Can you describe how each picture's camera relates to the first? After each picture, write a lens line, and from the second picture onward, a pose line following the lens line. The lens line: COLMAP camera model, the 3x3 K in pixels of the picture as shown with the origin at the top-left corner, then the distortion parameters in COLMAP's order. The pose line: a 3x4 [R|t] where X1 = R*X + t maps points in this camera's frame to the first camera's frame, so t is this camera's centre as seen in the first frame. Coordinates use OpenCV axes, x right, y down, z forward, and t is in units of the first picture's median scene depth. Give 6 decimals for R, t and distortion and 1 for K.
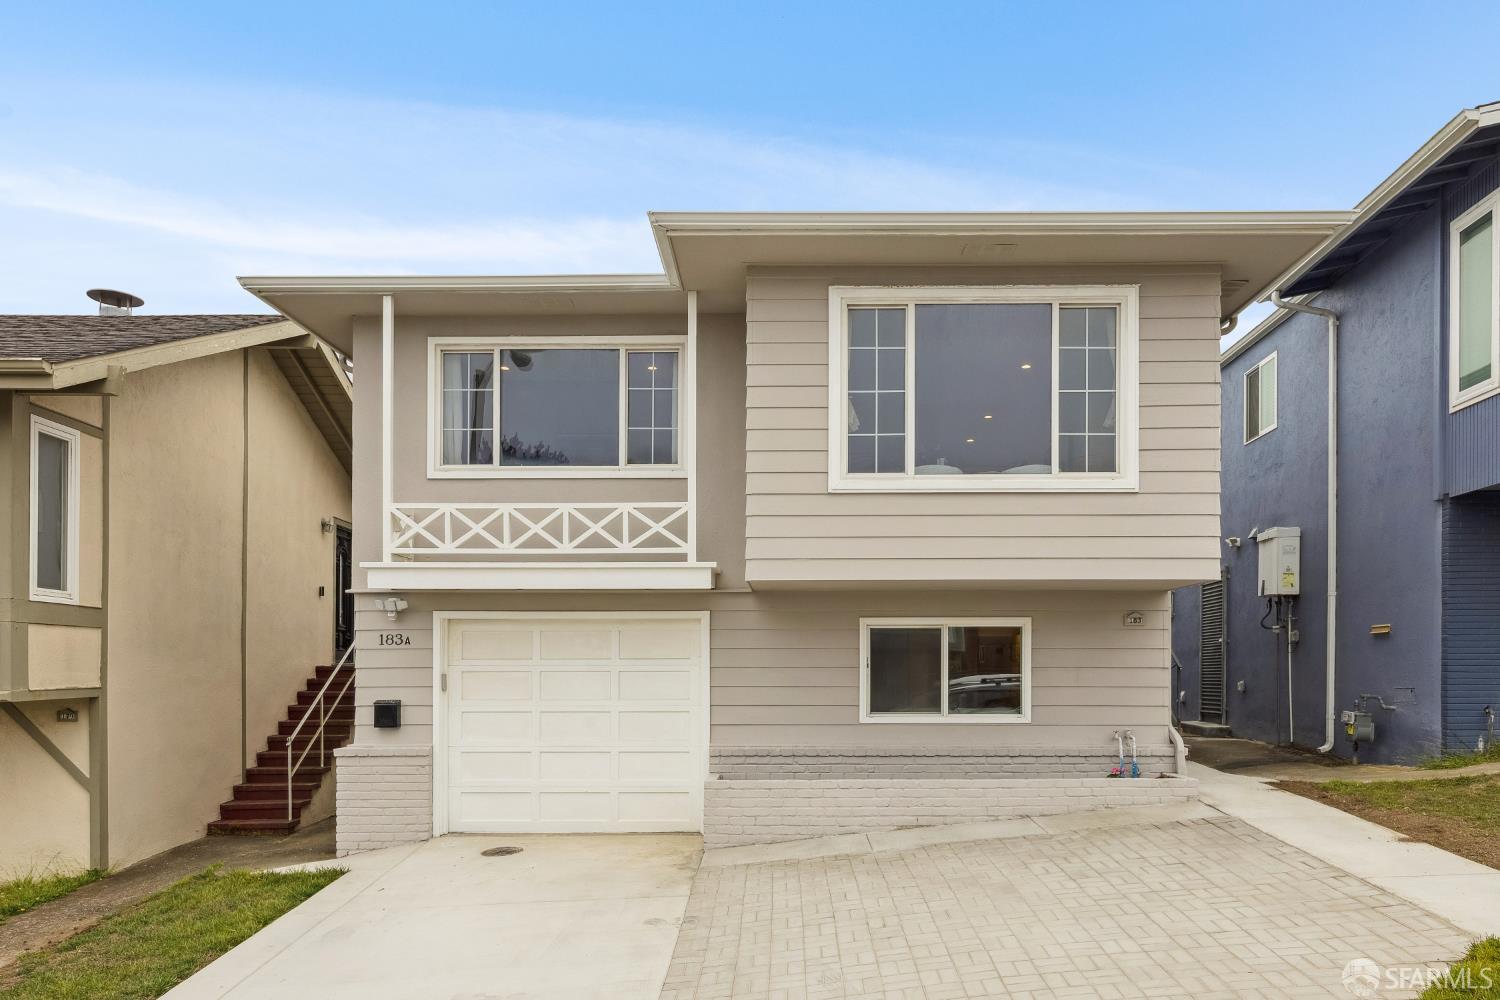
lens RADIAL K [[1004.1, 0, 793.3], [0, 1004.1, 551.4], [0, 0, 1]] dist [0.005090, -0.002775]
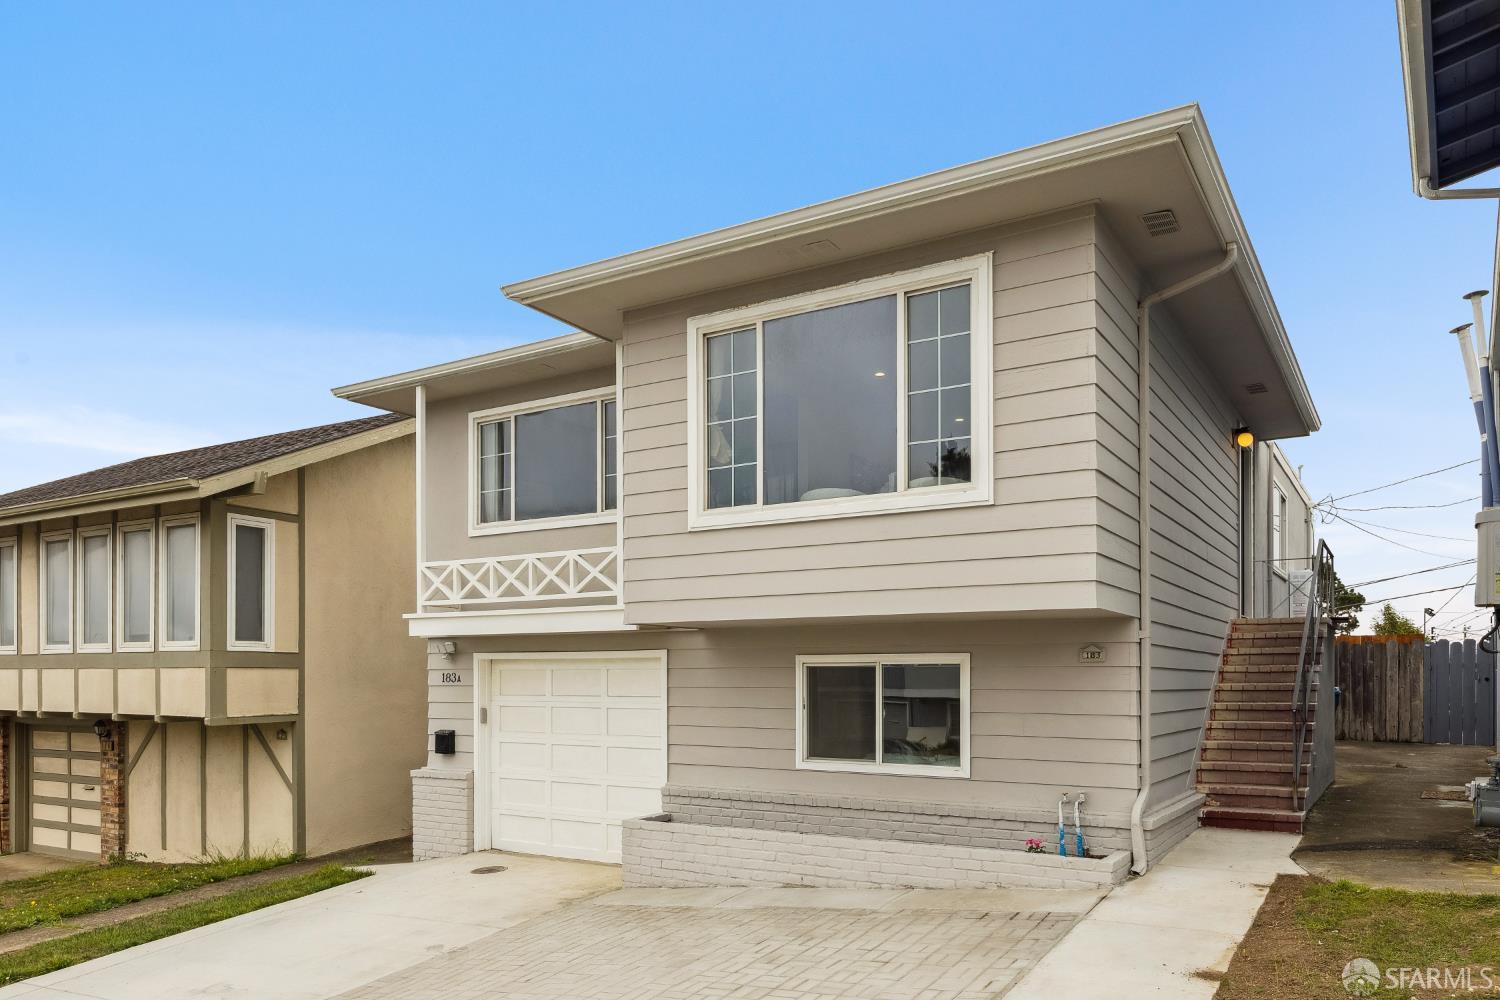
lens RADIAL K [[1063.0, 0, 767.2], [0, 1063.0, 545.5], [0, 0, 1]] dist [-0.002246, -0.005729]
pose [[0.852864, -0.062656, -0.518361, 0.573567], [0.058714, 0.997986, -0.024028, -0.013959], [0.518822, -0.009943, 0.854824, 0.145869]]
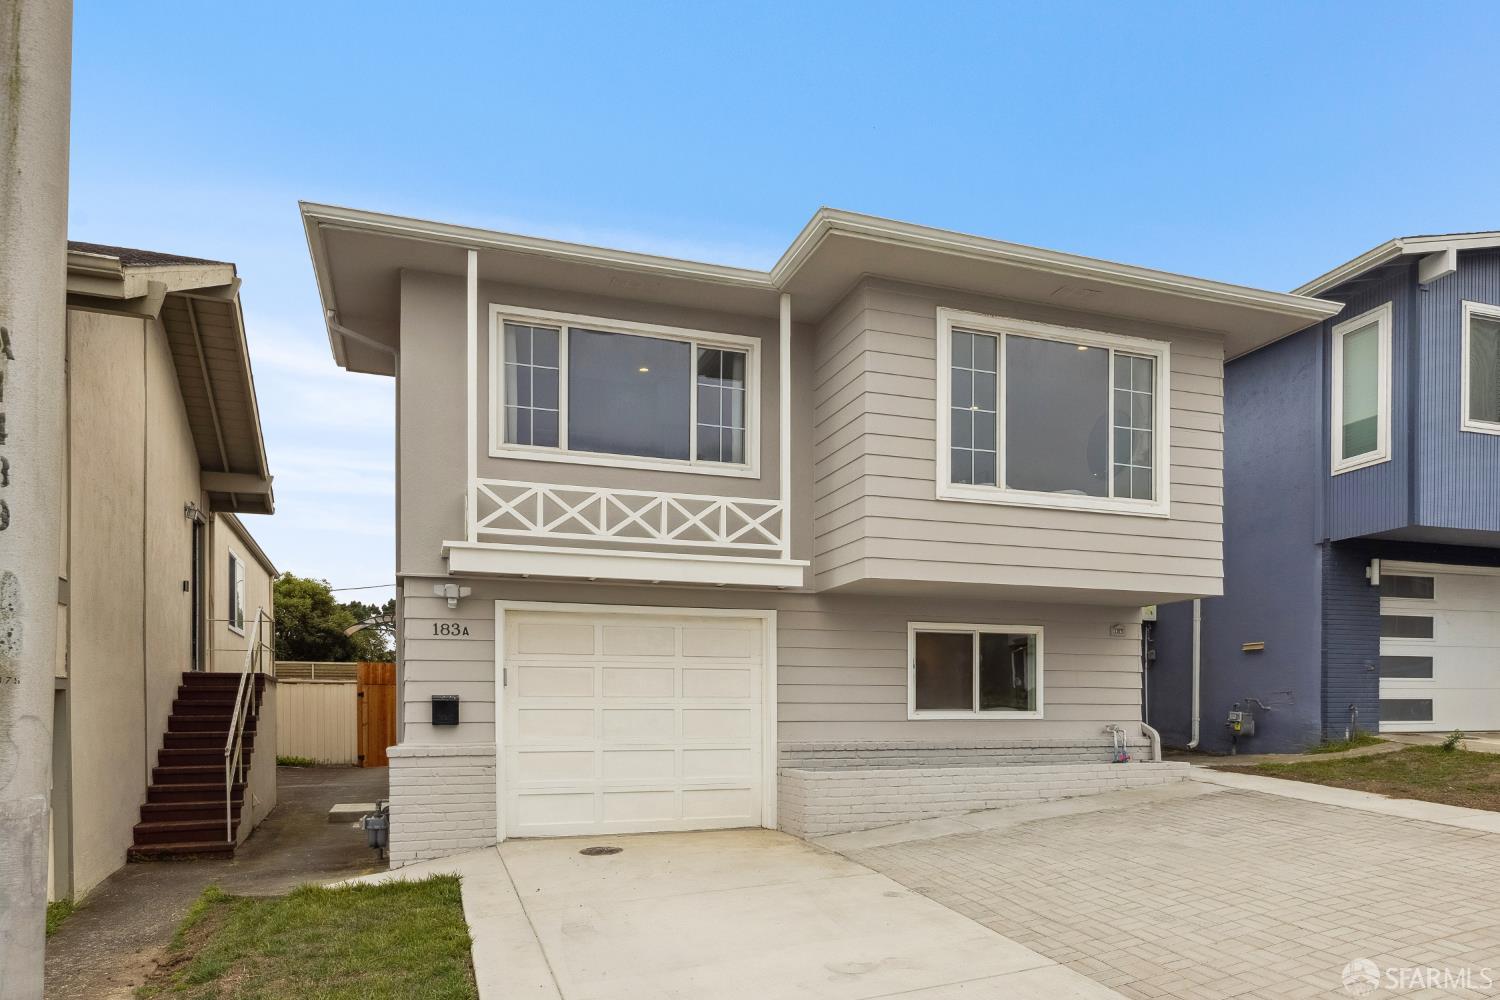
lens RADIAL K [[964.2, 0, 752.8], [0, 964.2, 609.9], [0, 0, 1]] dist [0.000501, -0.000277]
pose [[0.942574, 0.036049, 0.332046, -0.440493], [-0.039824, 0.999196, 0.004570, 0.056350], [-0.331614, -0.017531, 0.943252, 0.086066]]
